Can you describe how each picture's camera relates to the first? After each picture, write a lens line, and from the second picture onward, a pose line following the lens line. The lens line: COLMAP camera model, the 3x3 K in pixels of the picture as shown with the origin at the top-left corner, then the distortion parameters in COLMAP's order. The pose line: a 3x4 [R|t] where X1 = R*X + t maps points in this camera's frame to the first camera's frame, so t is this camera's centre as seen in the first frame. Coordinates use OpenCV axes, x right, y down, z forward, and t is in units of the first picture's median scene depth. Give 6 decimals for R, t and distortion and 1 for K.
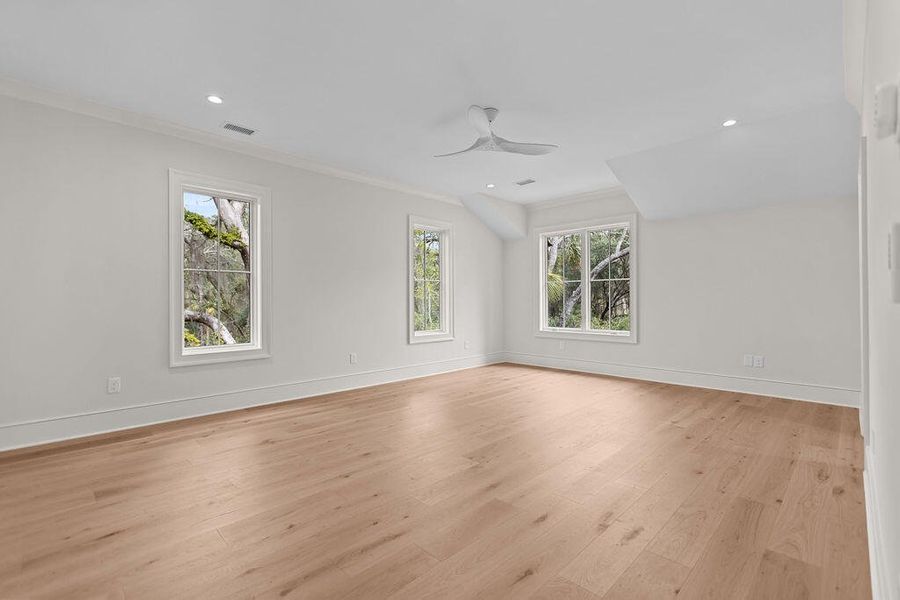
lens RADIAL K [[401.3, 0, 447.1], [0, 401.3, 300.8], [0, 0, 1]] dist [0.000529, -0.000081]
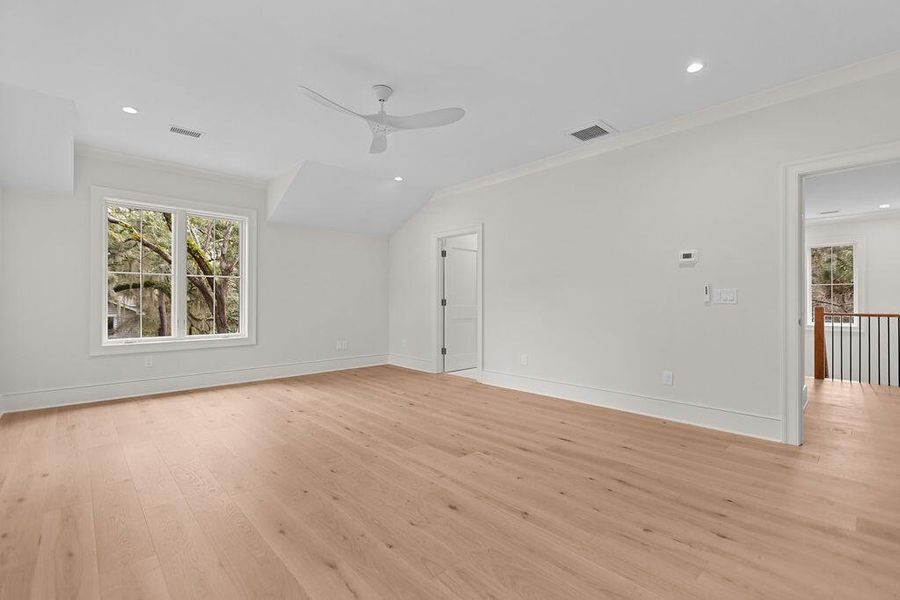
lens RADIAL K [[401.3, 0, 447.0], [0, 401.3, 299.5], [0, 0, 1]] dist [0.000529, -0.000081]
pose [[0.038984, 0.004249, 0.999231, -0.905019], [-0.000649, 0.999991, -0.004227, 0.003870], [-0.999240, -0.000484, 0.038987, 0.944969]]
